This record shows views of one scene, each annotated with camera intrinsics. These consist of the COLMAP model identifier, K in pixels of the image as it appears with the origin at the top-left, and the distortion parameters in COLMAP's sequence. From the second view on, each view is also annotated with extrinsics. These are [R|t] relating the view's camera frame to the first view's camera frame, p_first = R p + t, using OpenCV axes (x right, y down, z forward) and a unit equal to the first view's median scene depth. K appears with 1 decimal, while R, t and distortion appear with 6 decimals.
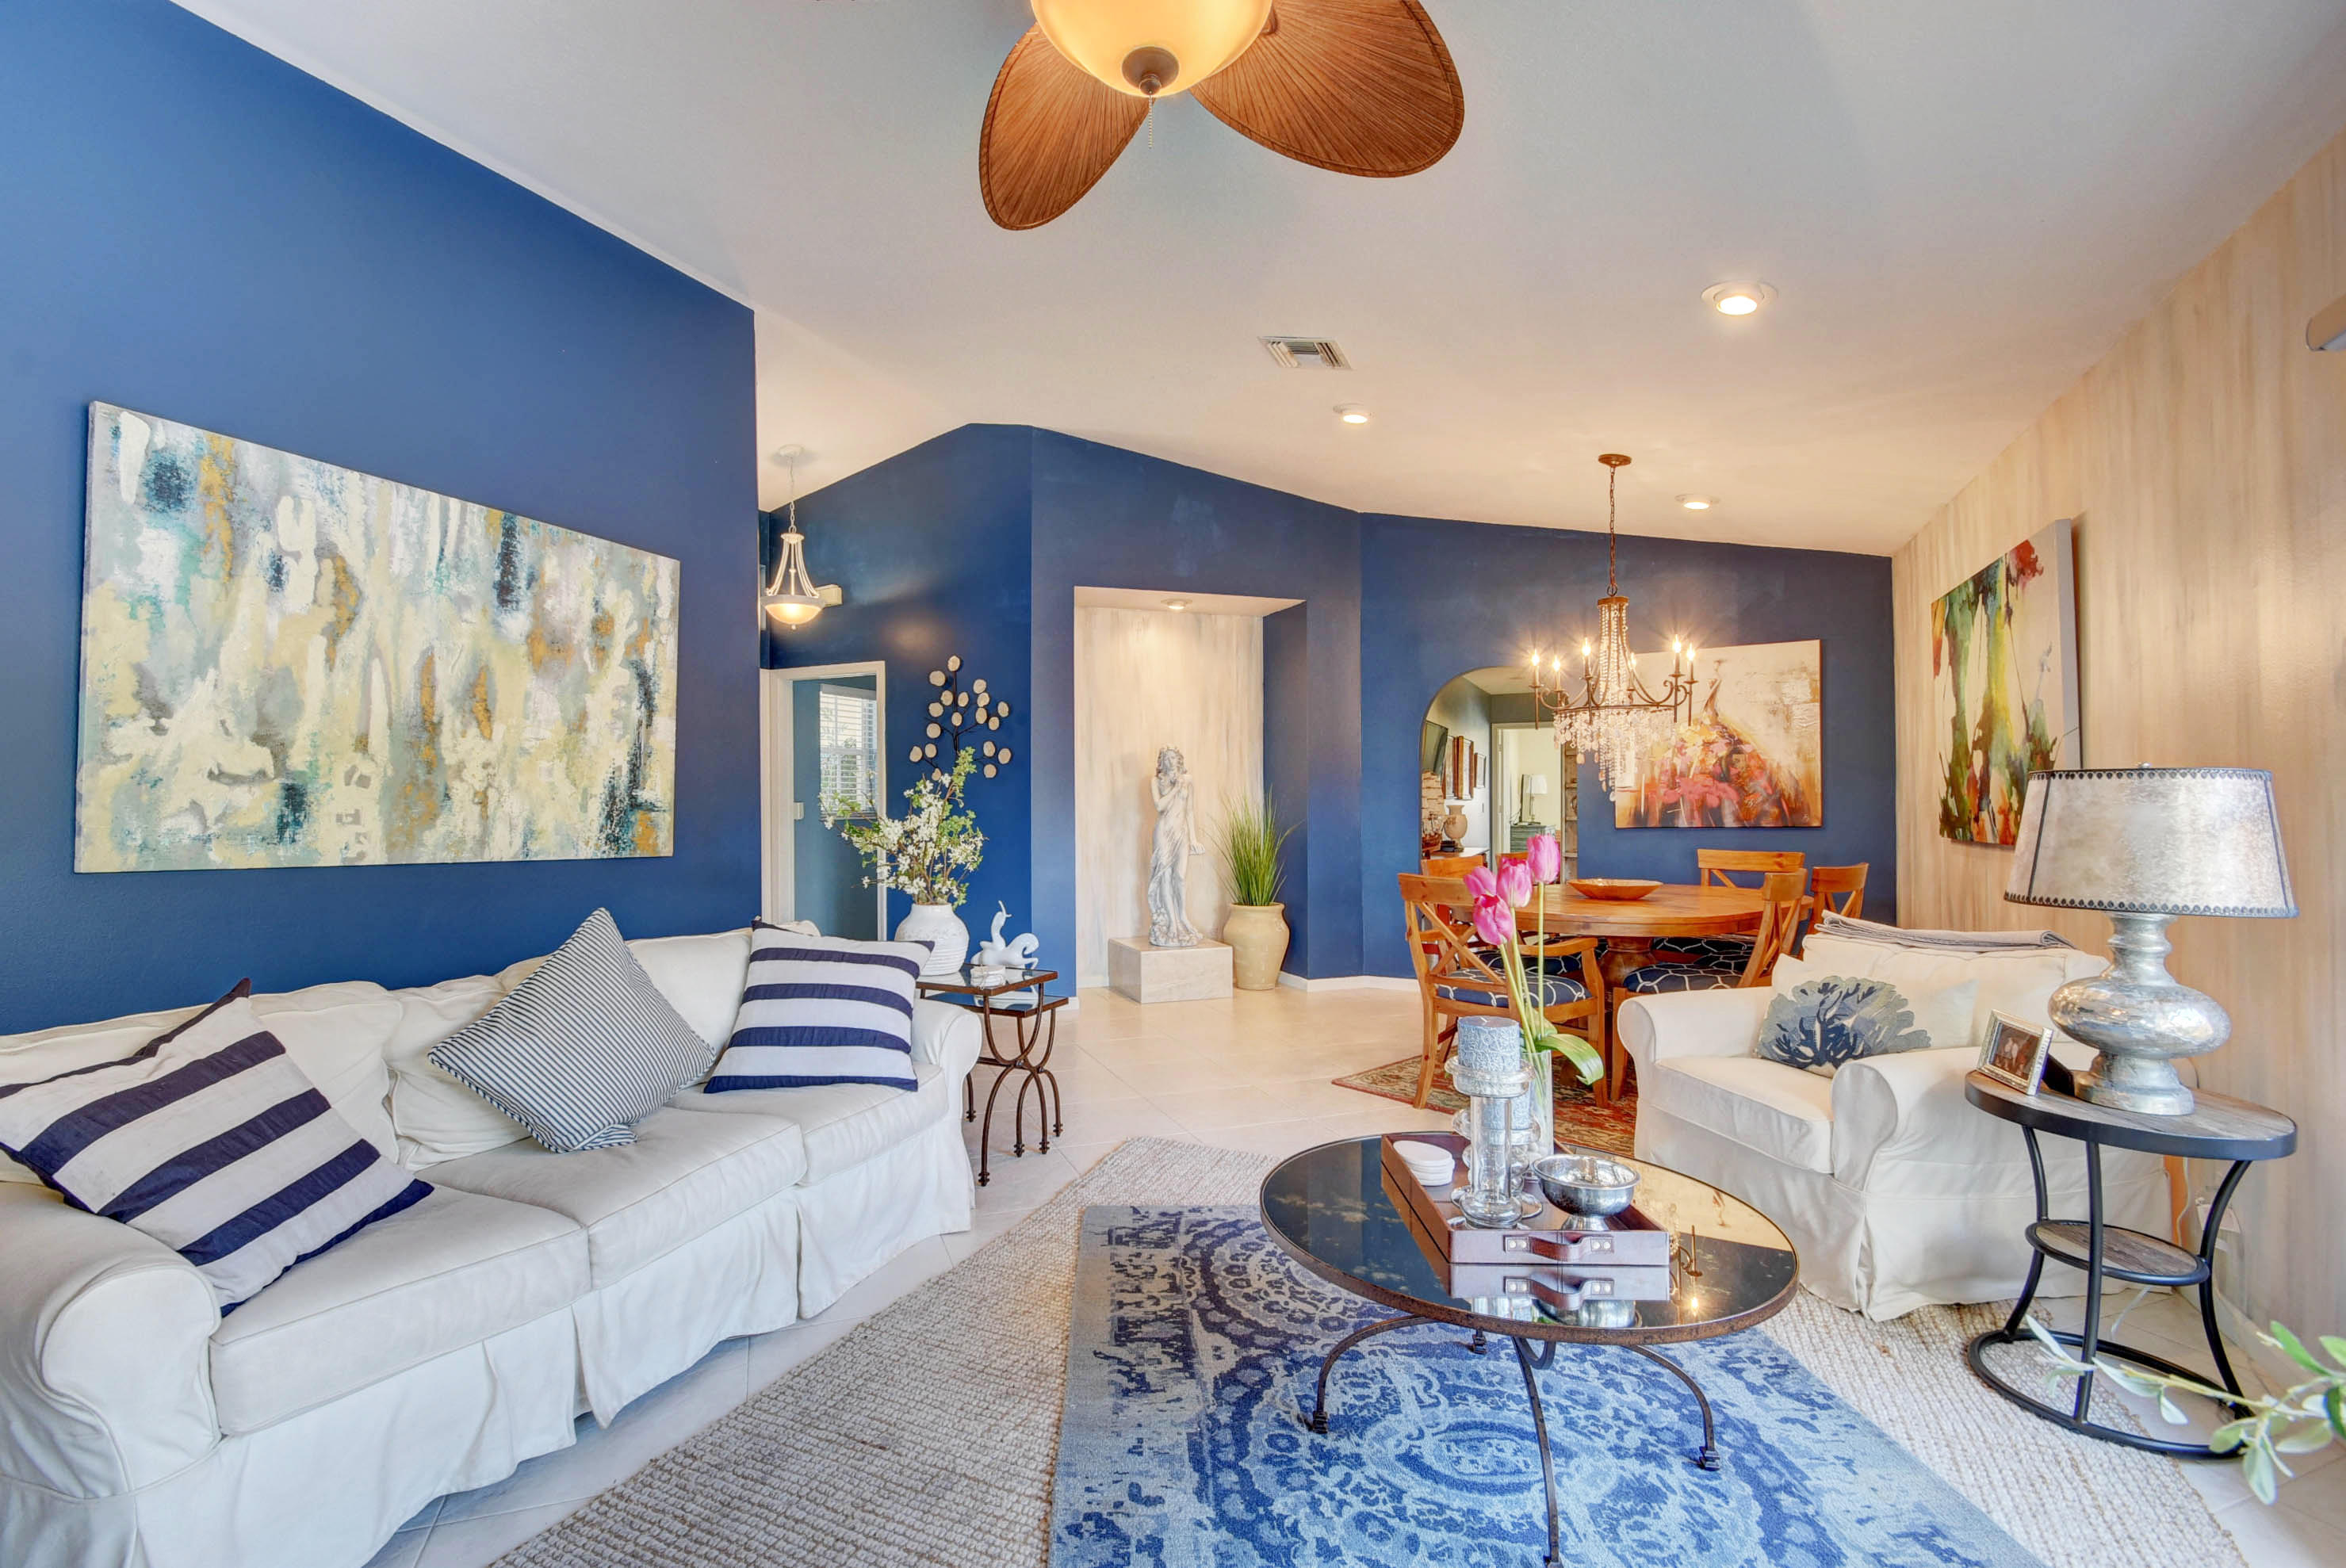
lens RADIAL K [[1036.0, 0, 1128.2], [0, 1036.0, 813.8], [0, 0, 1]] dist [0.009179, -0.014573]
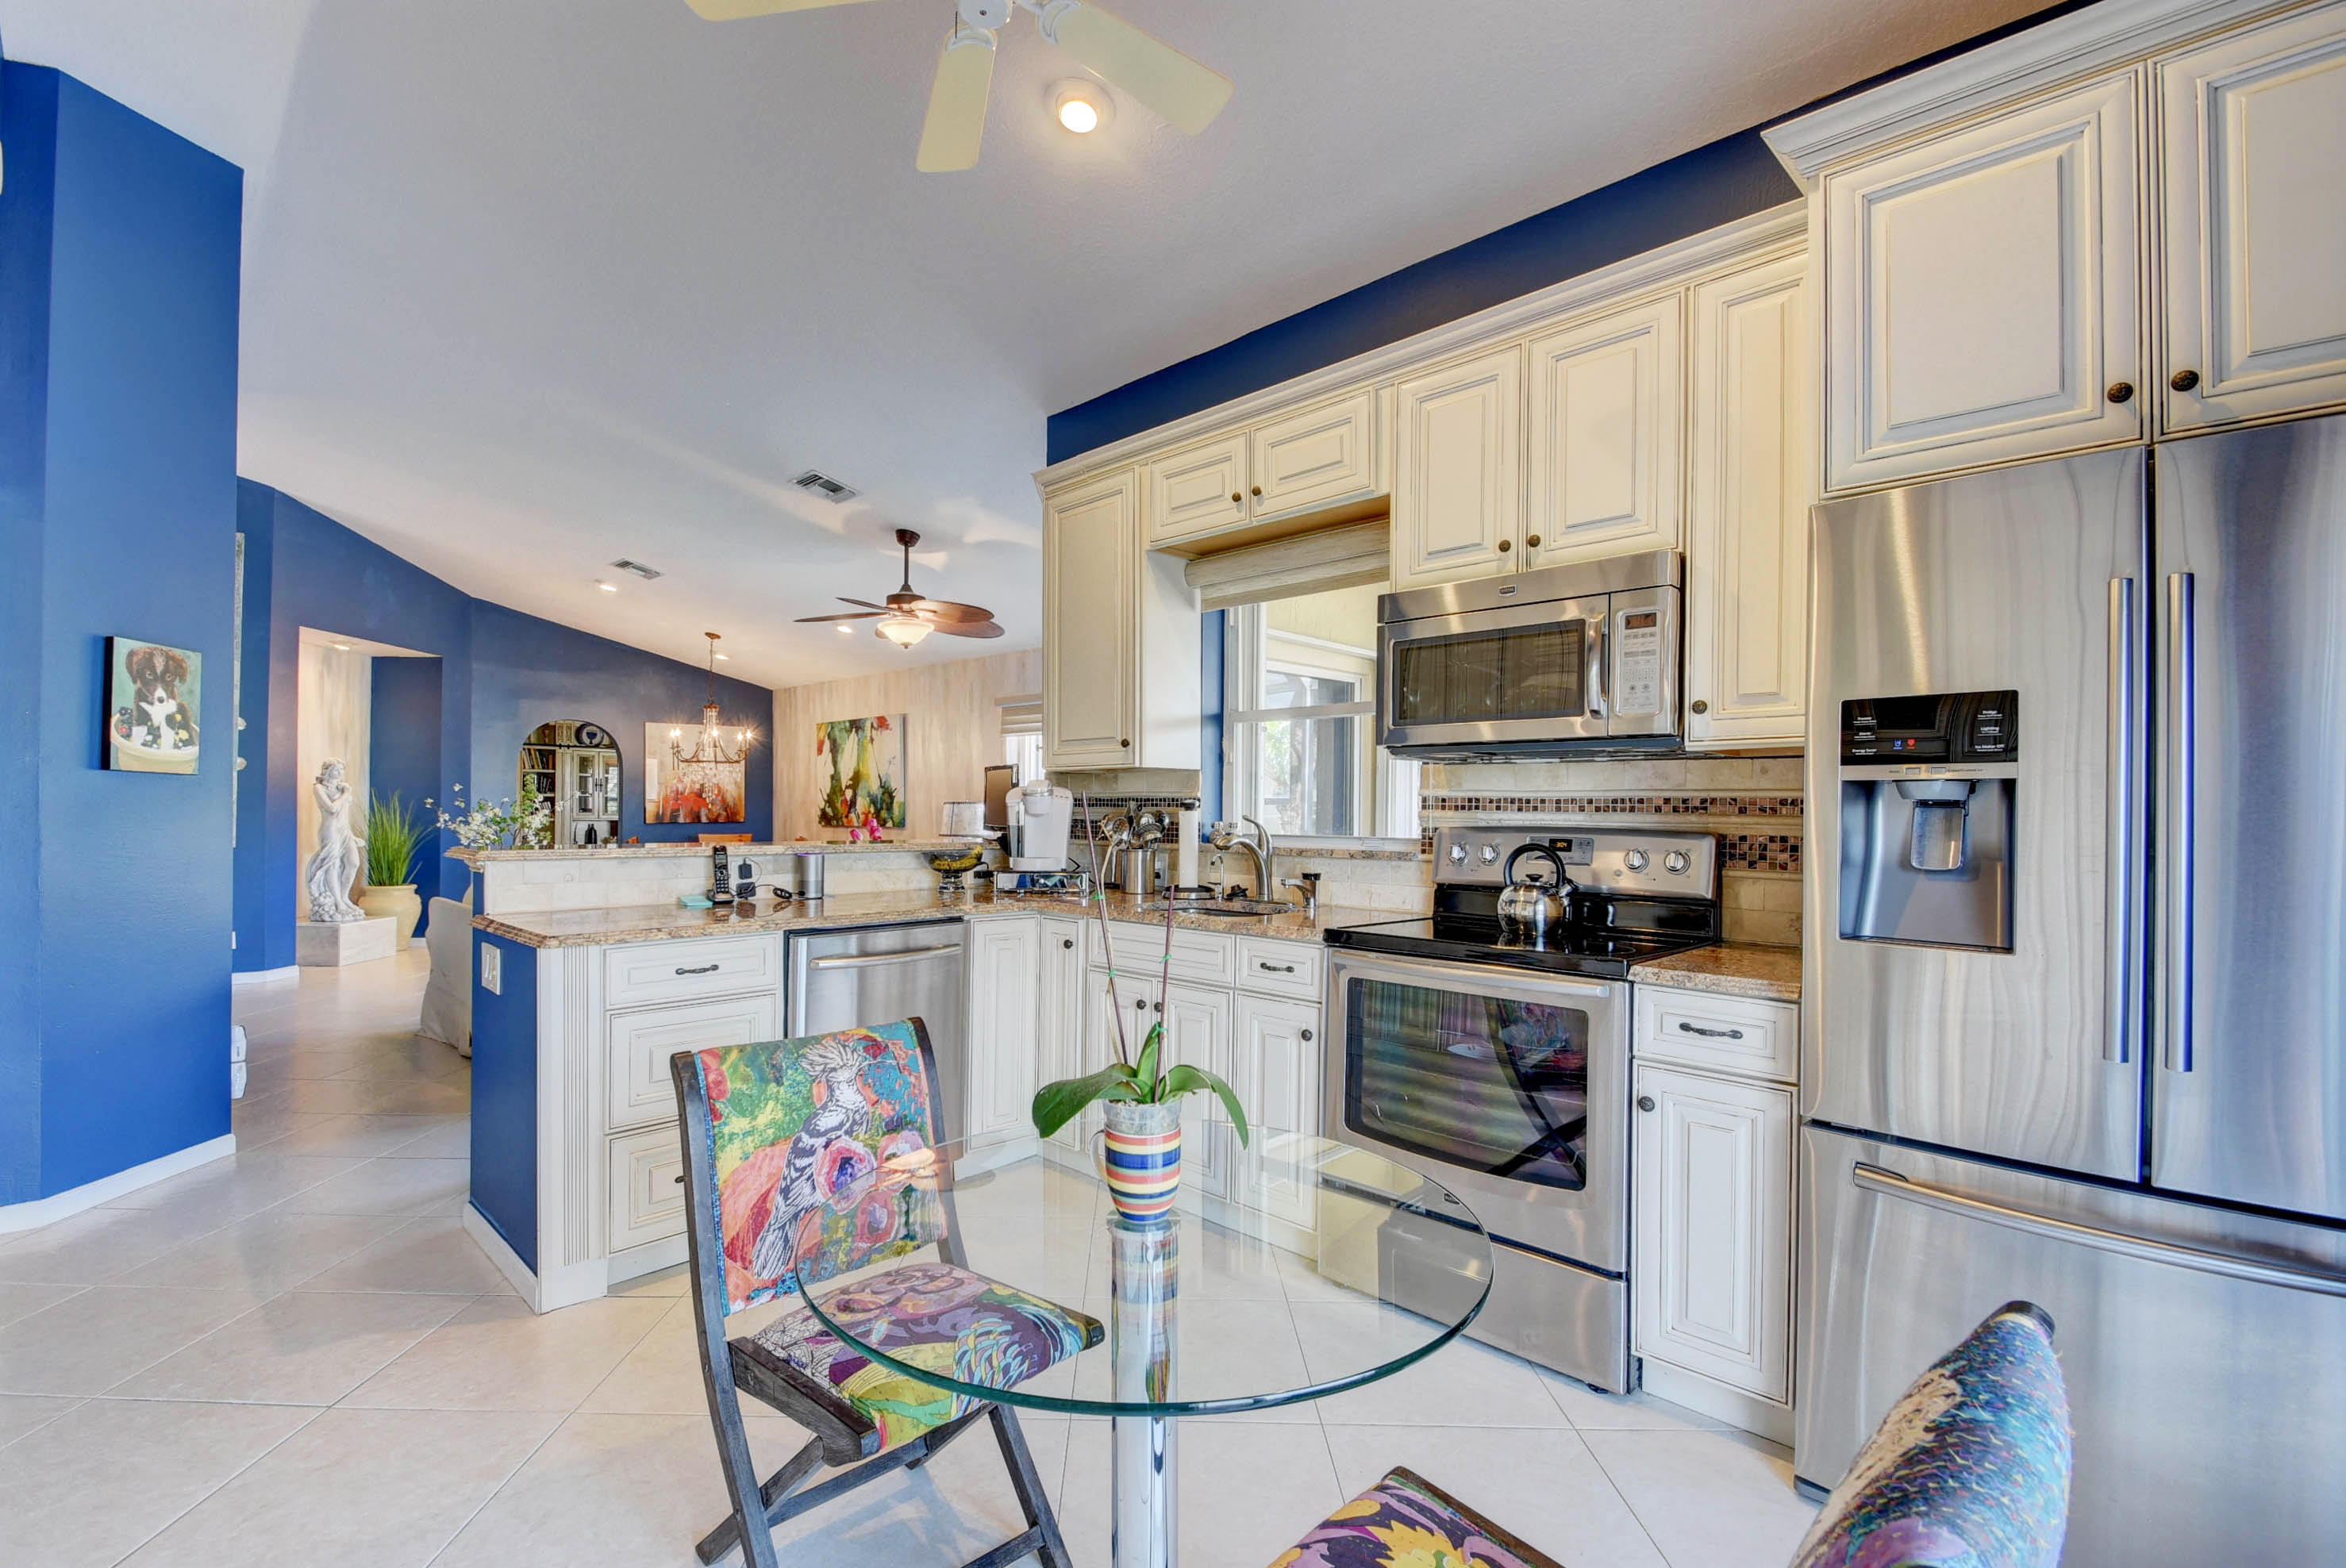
lens RADIAL K [[1036.0, 0, 1138.6], [0, 1036.0, 804.2], [0, 0, 1]] dist [0.009179, -0.014573]
pose [[0.325084, 0.012555, 0.945602, -0.921280], [0.002351, 0.999898, -0.014084, 0.008644], [-0.945682, 0.006802, 0.325022, -0.335281]]
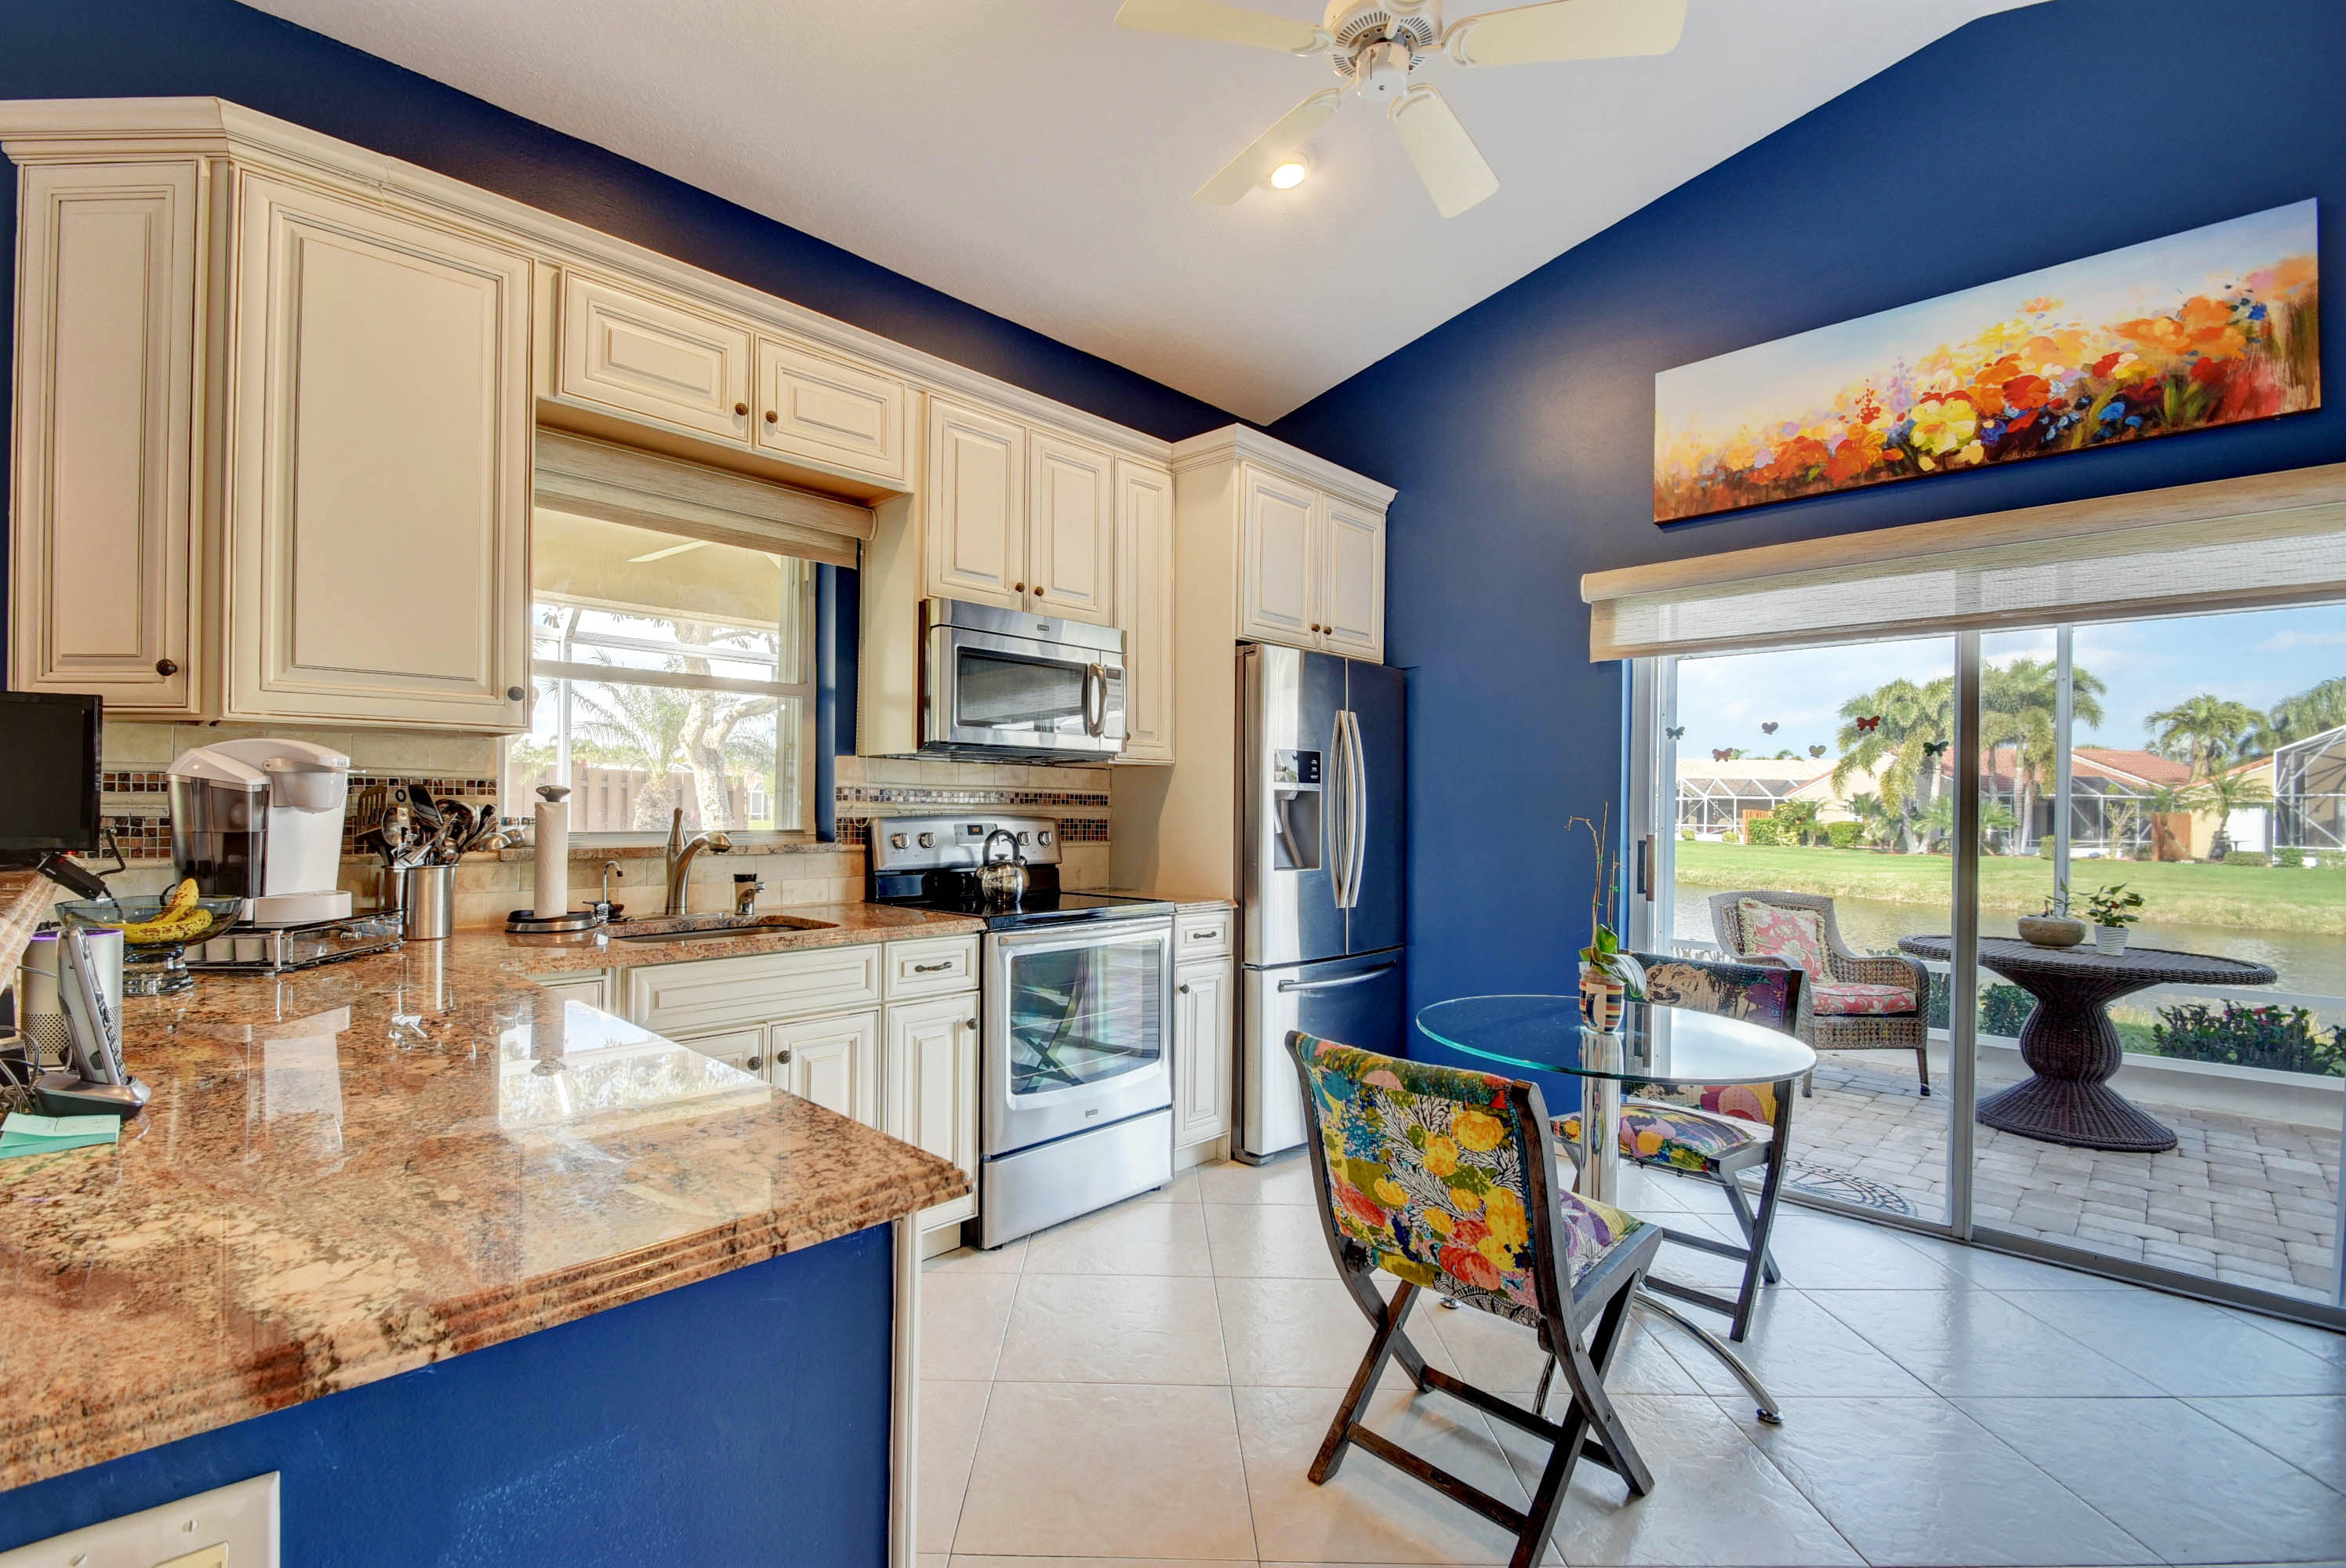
lens RADIAL K [[1036.0, 0, 1125.8], [0, 1036.0, 802.6], [0, 0, 1]] dist [0.009179, -0.014573]
pose [[-0.944789, -0.004491, 0.327647, -0.674955], [-0.001683, 0.999959, 0.008854, 0.000076], [-0.327674, 0.007814, -0.944759, 0.173276]]
